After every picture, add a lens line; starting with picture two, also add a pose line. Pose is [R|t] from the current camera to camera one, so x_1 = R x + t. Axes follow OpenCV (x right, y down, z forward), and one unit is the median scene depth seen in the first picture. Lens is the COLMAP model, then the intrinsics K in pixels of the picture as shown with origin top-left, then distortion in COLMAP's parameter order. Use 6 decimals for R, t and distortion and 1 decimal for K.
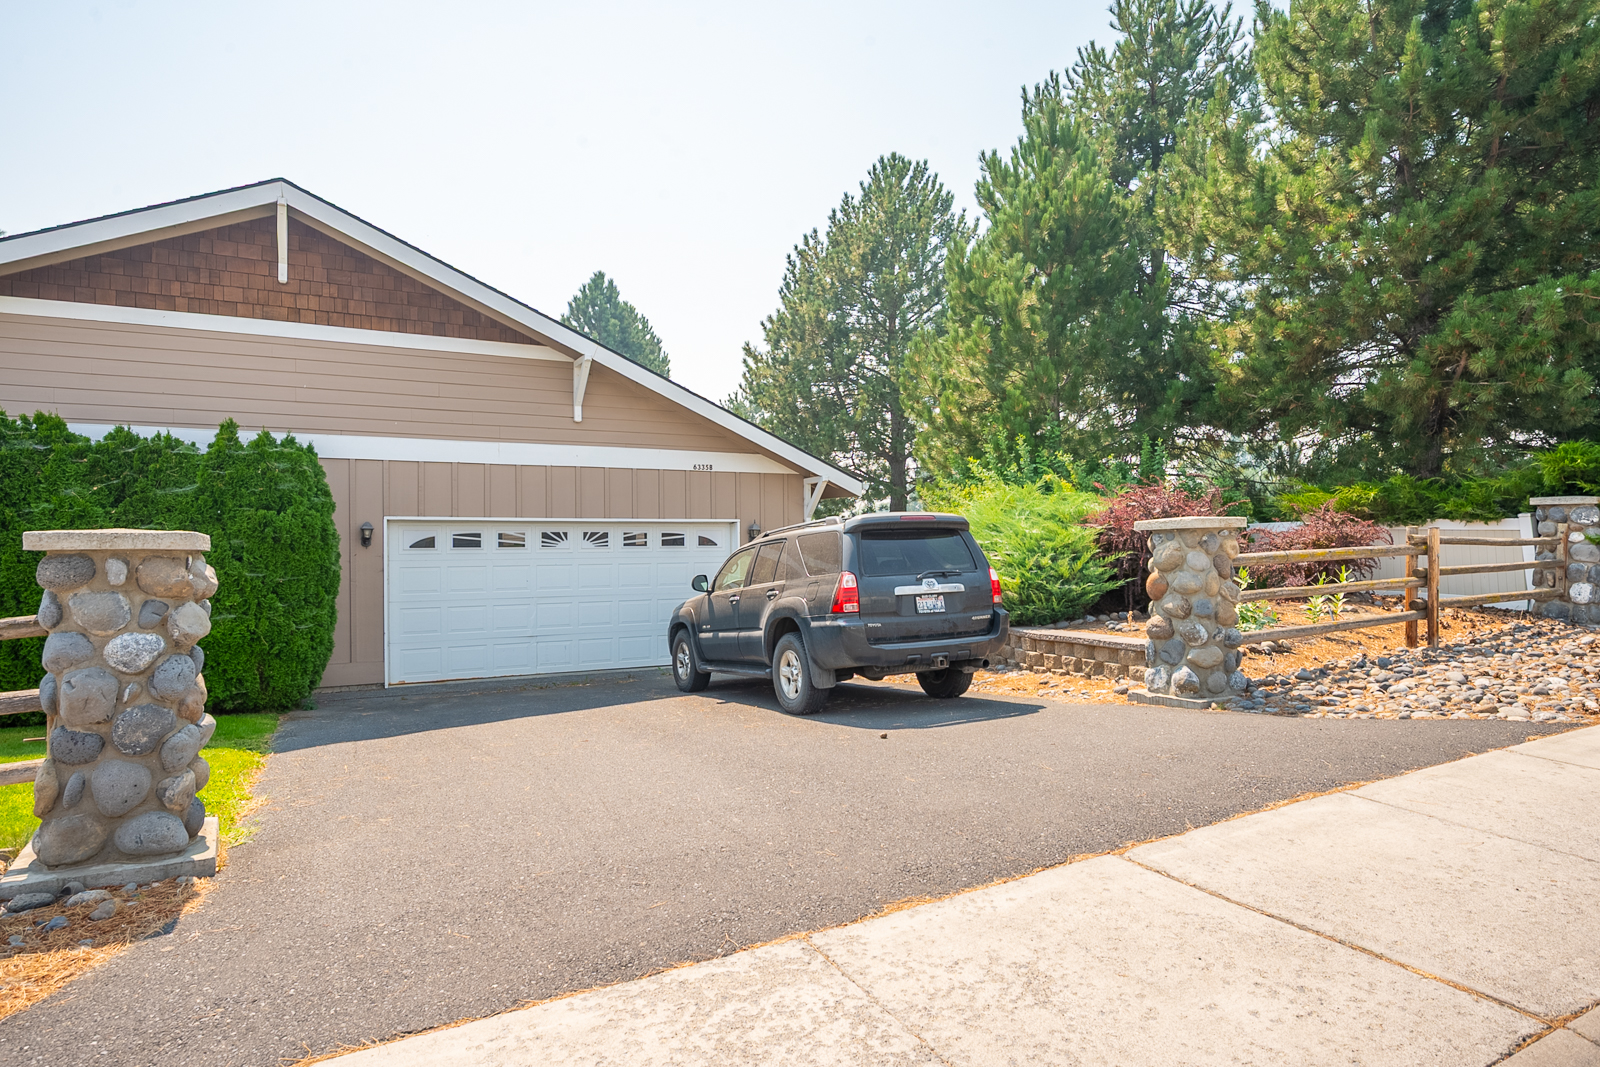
lens RADIAL K [[912.6, 0, 801.6], [0, 912.6, 533.7], [0, 0, 1]] dist [-0.003308, 0.000396]
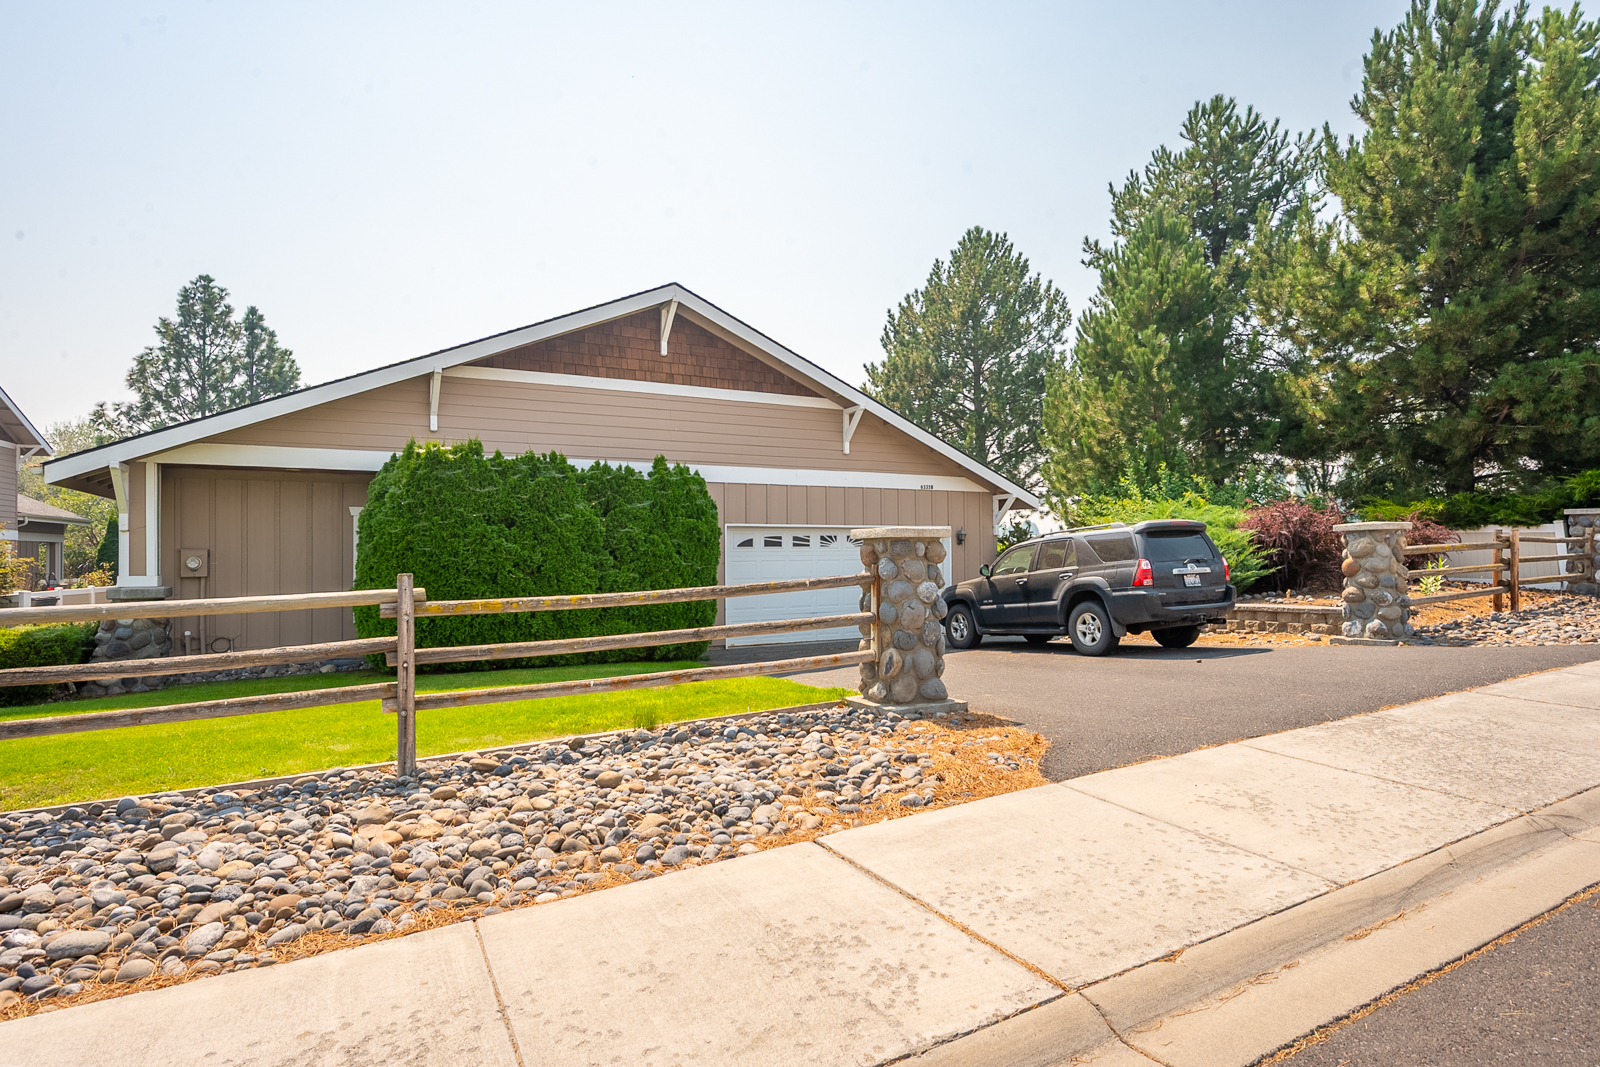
lens RADIAL K [[830.6, 0, 798.0], [0, 830.6, 530.1], [0, 0, 1]] dist [-0.009703, 0.002276]
pose [[0.999999, -0.000997, -0.000569, -0.351298], [0.000988, 0.999881, -0.015376, 0.009979], [0.000584, 0.015376, 0.999882, -0.252245]]
